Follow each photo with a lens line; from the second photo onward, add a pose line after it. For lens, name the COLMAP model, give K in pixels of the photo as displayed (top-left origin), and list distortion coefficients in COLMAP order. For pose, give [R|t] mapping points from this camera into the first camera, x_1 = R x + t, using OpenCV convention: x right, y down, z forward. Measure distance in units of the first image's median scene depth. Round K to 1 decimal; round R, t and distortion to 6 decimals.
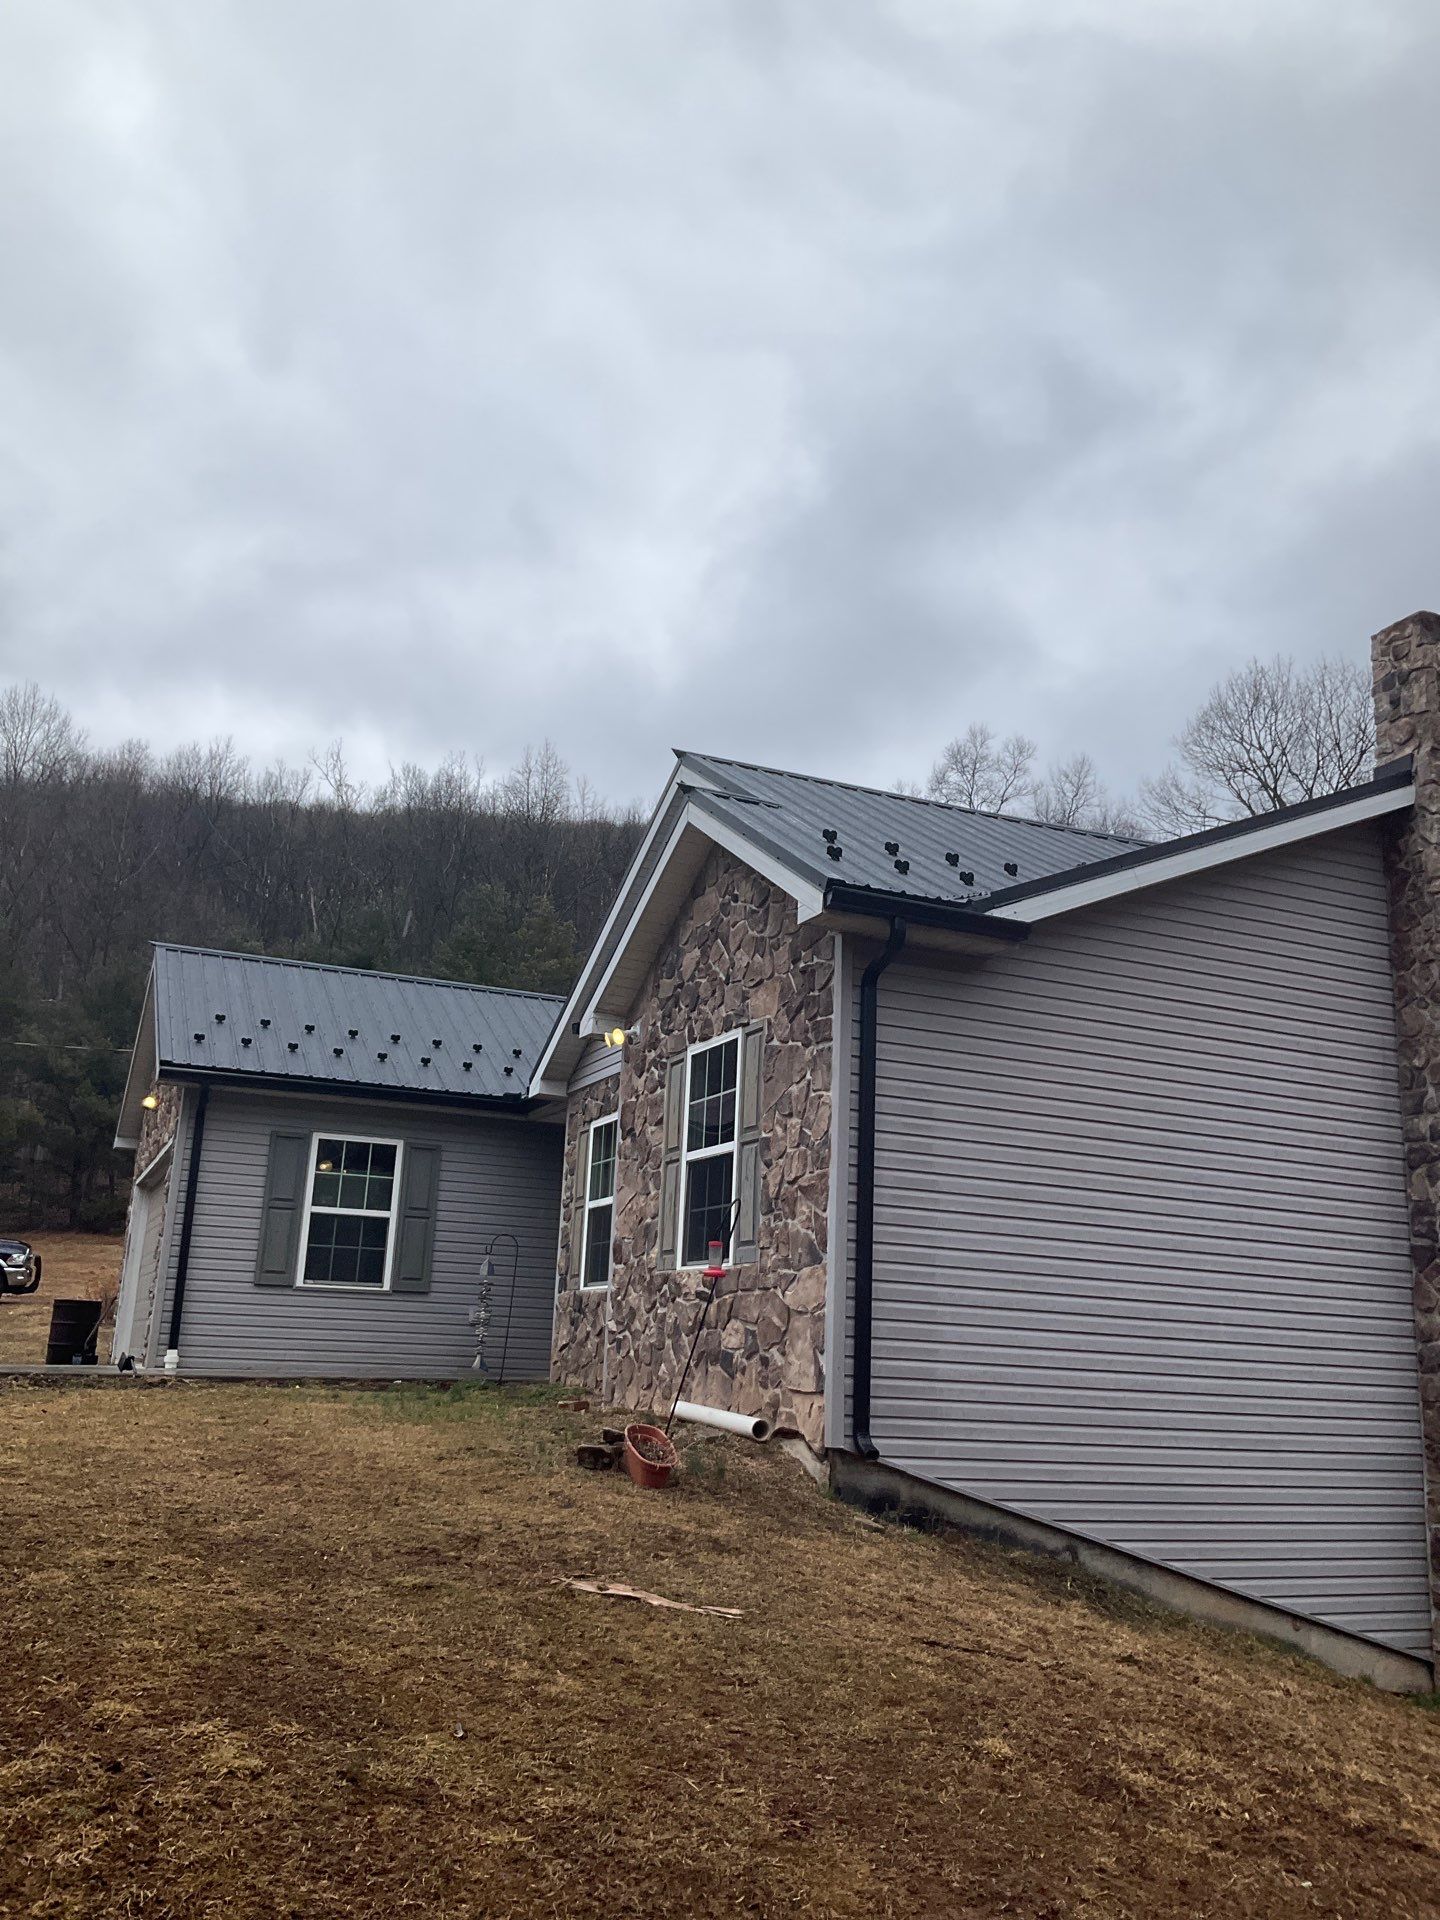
lens RADIAL K [[1566.9, 0, 719.5], [0, 1566.9, 968.6], [0, 0, 1]] dist [0.170470, -0.394309]
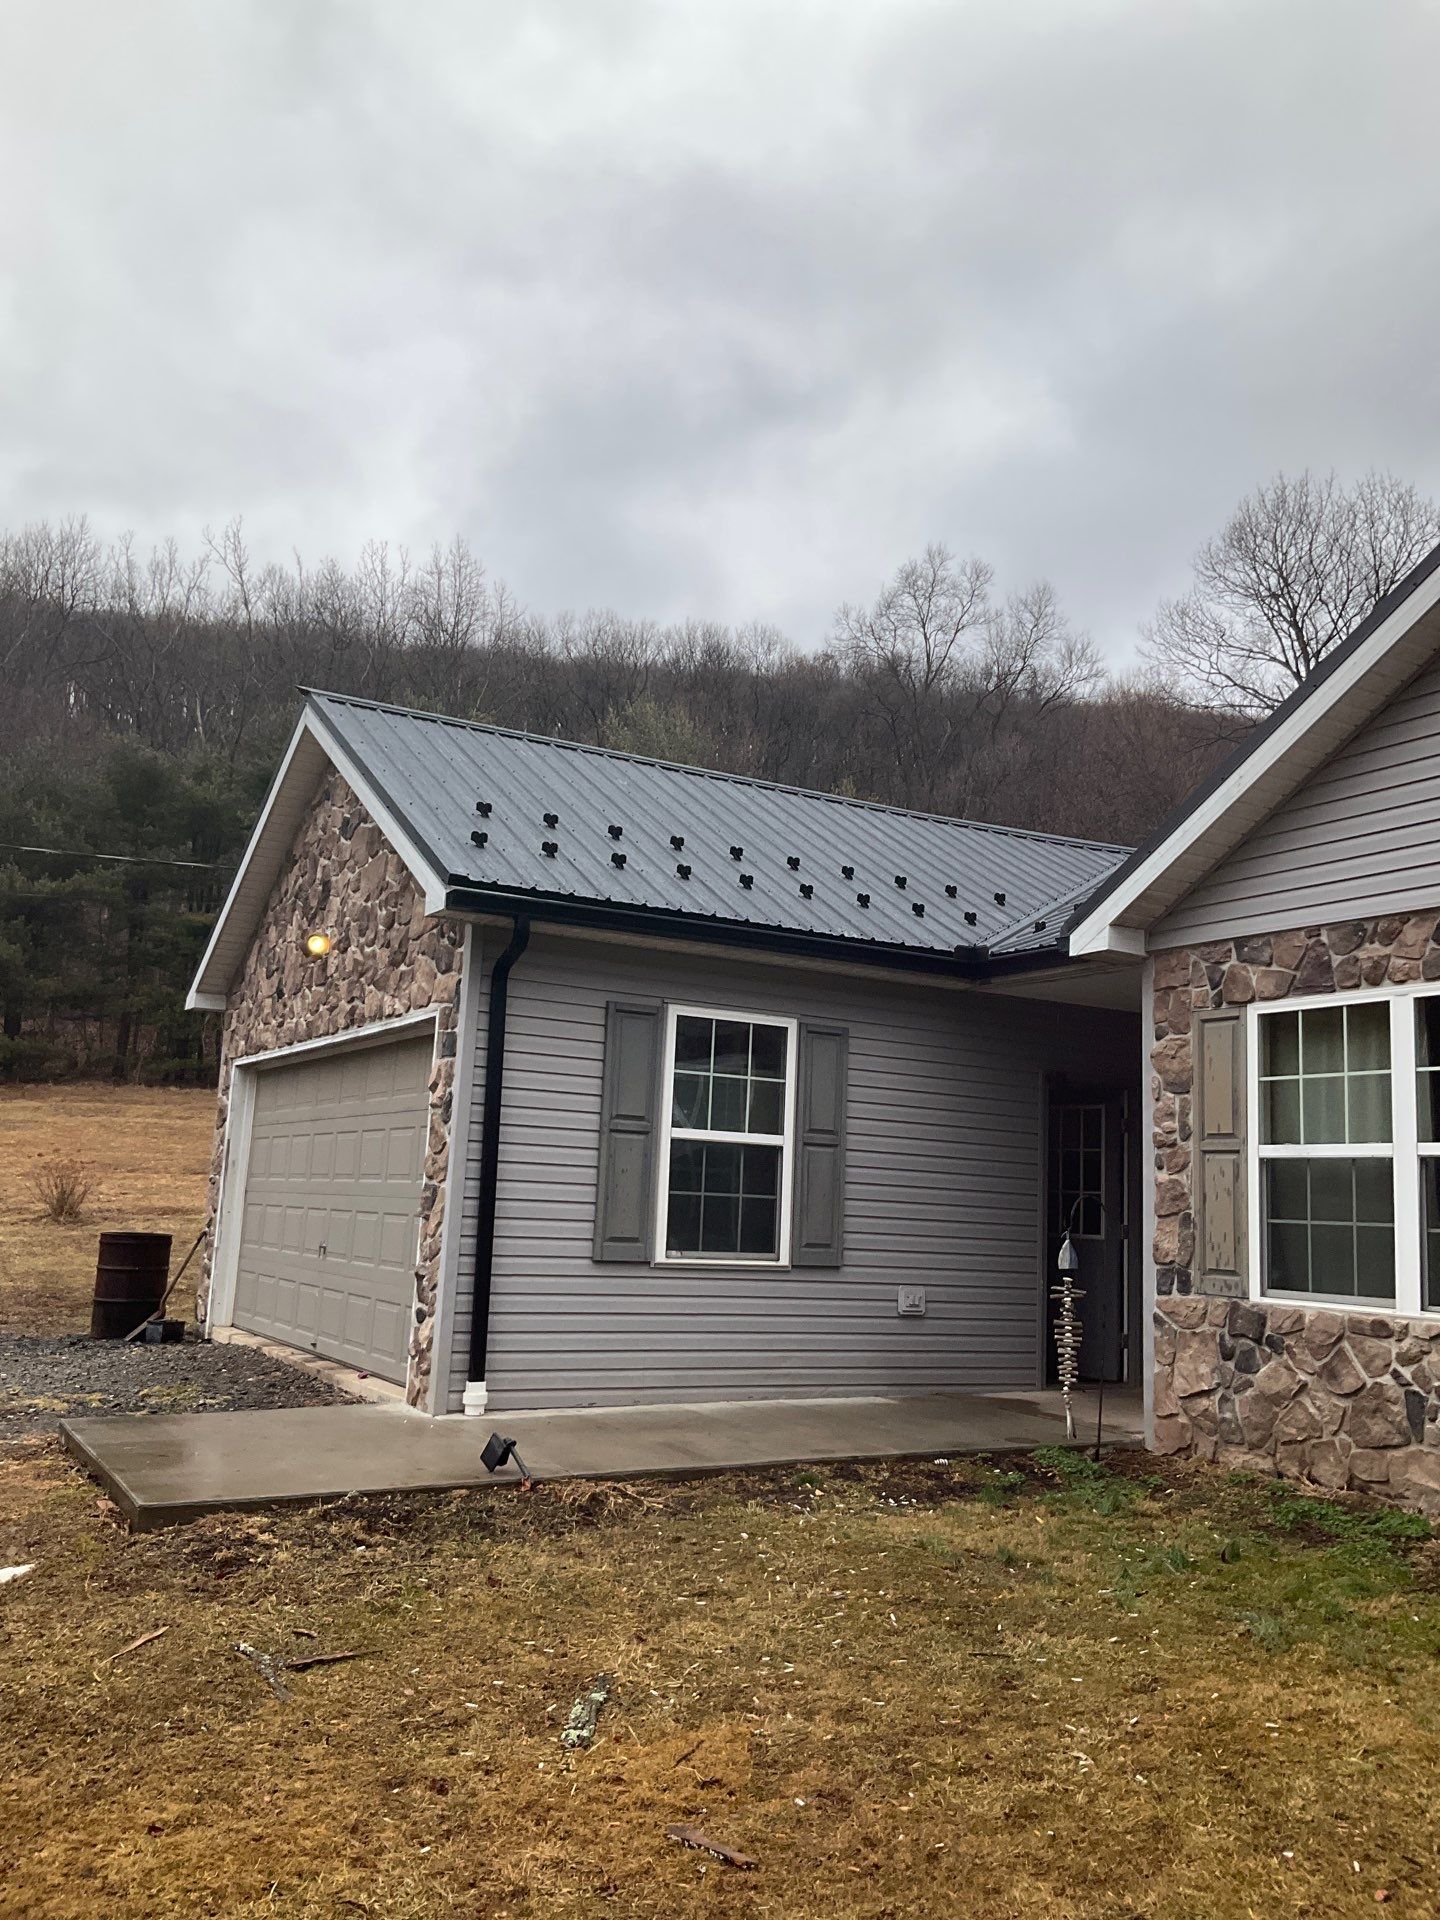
lens RADIAL K [[1566.9, 0, 719.5], [0, 1566.9, 968.6], [0, 0, 1]] dist [0.170470, -0.394309]
pose [[0.994046, 0.019167, 0.107262, -0.303402], [-0.029613, 0.994877, 0.096654, 0.032837], [-0.104860, -0.099255, 0.989521, 0.420499]]
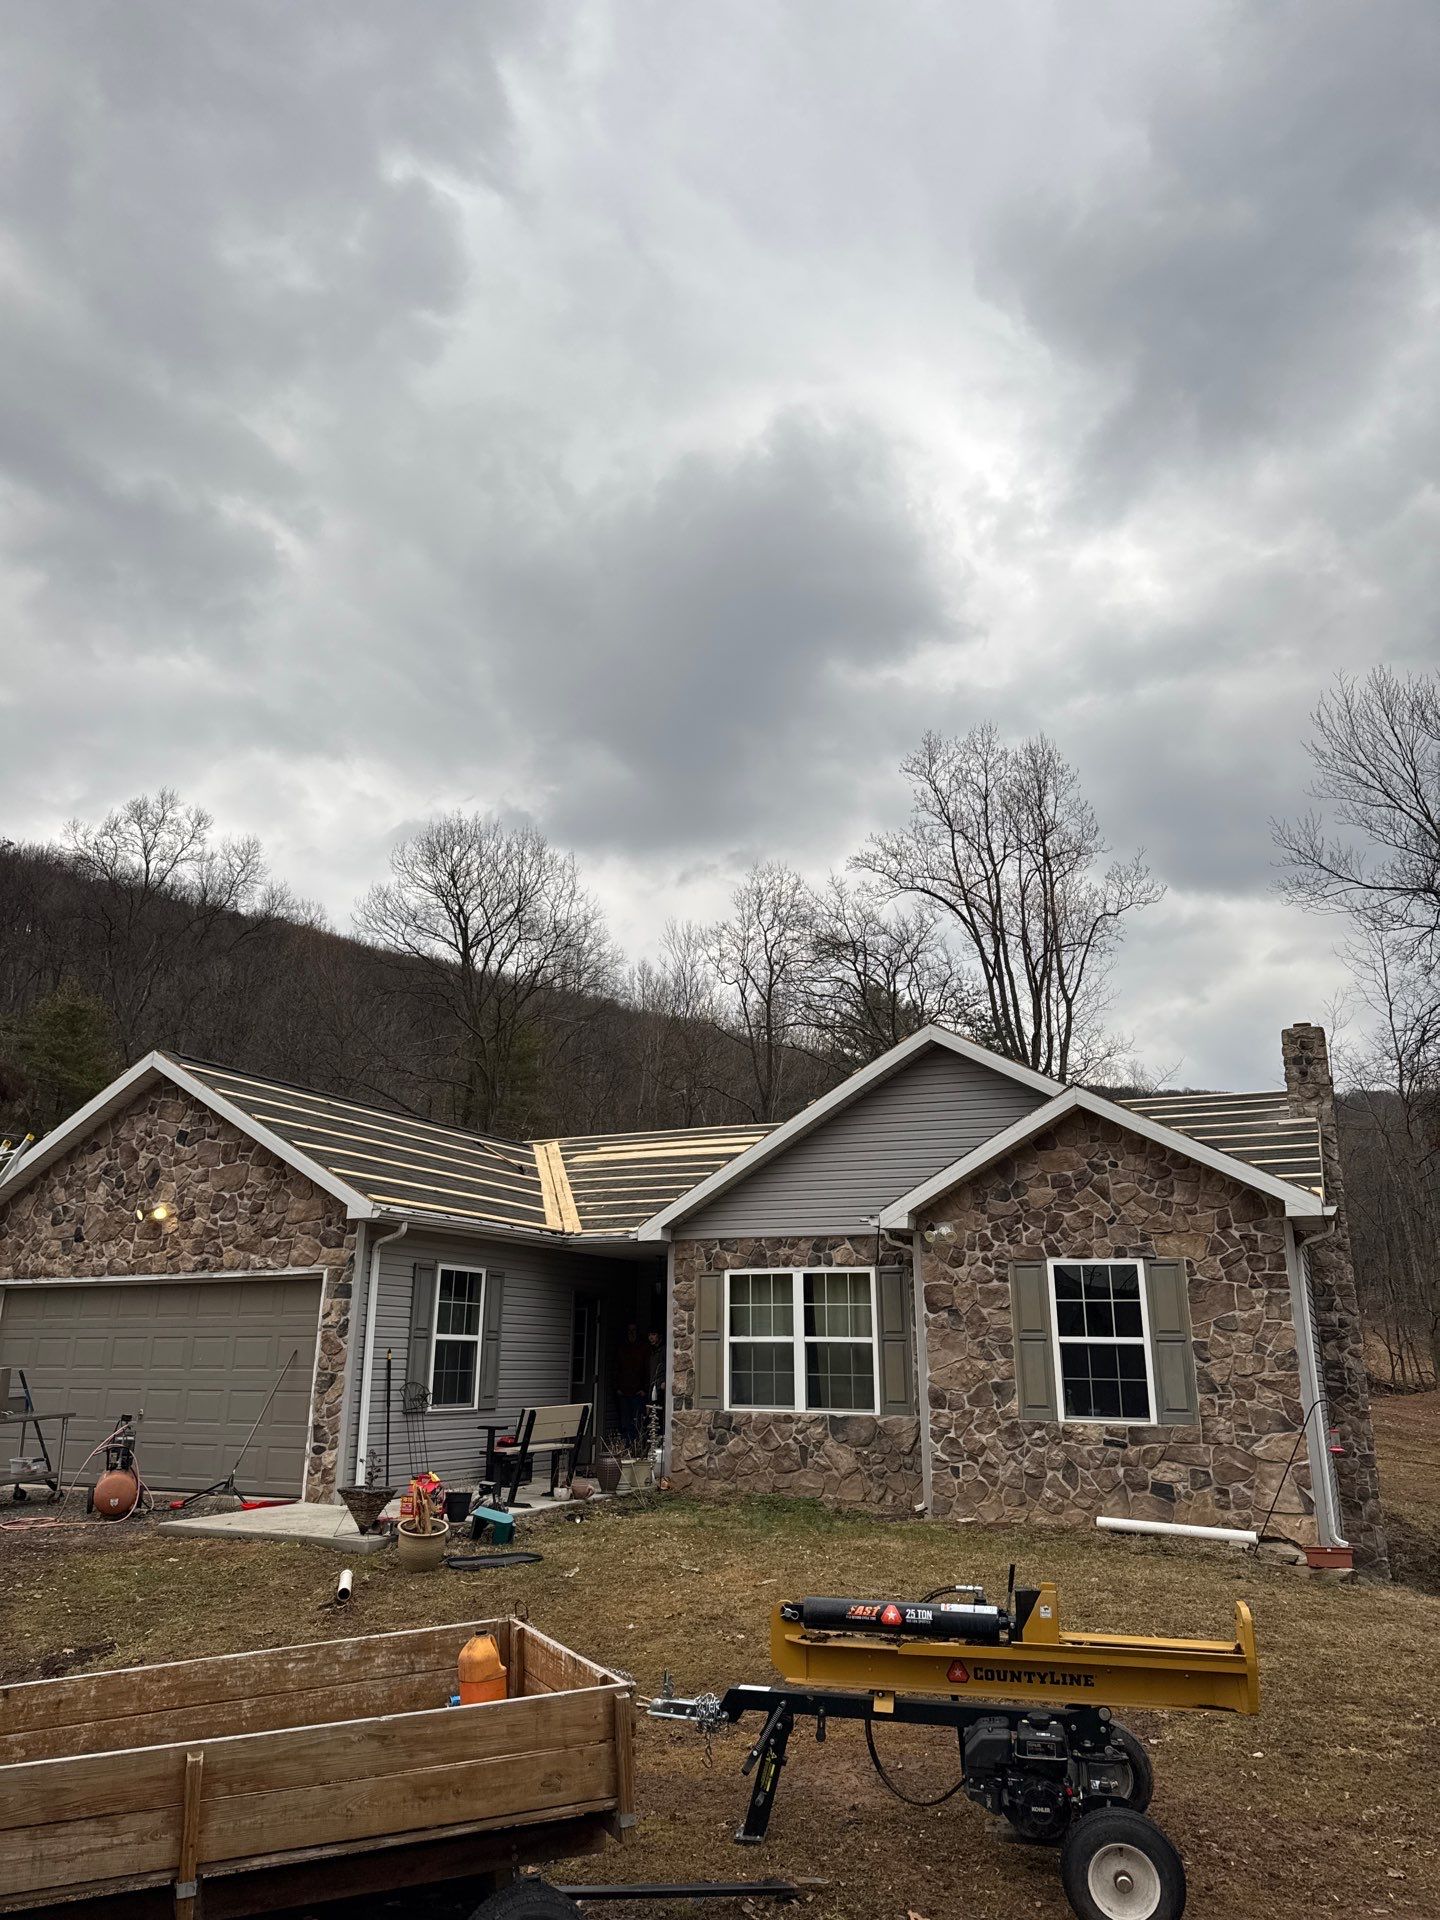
lens RADIAL K [[1326.1, 0, 703.1], [0, 1326.1, 965.6], [0, 0, 1]] dist [0.200196, -0.416475]
pose [[0.754275, 0.155400, 0.637903, -0.746779], [-0.136279, 0.987482, -0.079422, -0.050415], [-0.642260, -0.027027, 0.766010, 0.182637]]
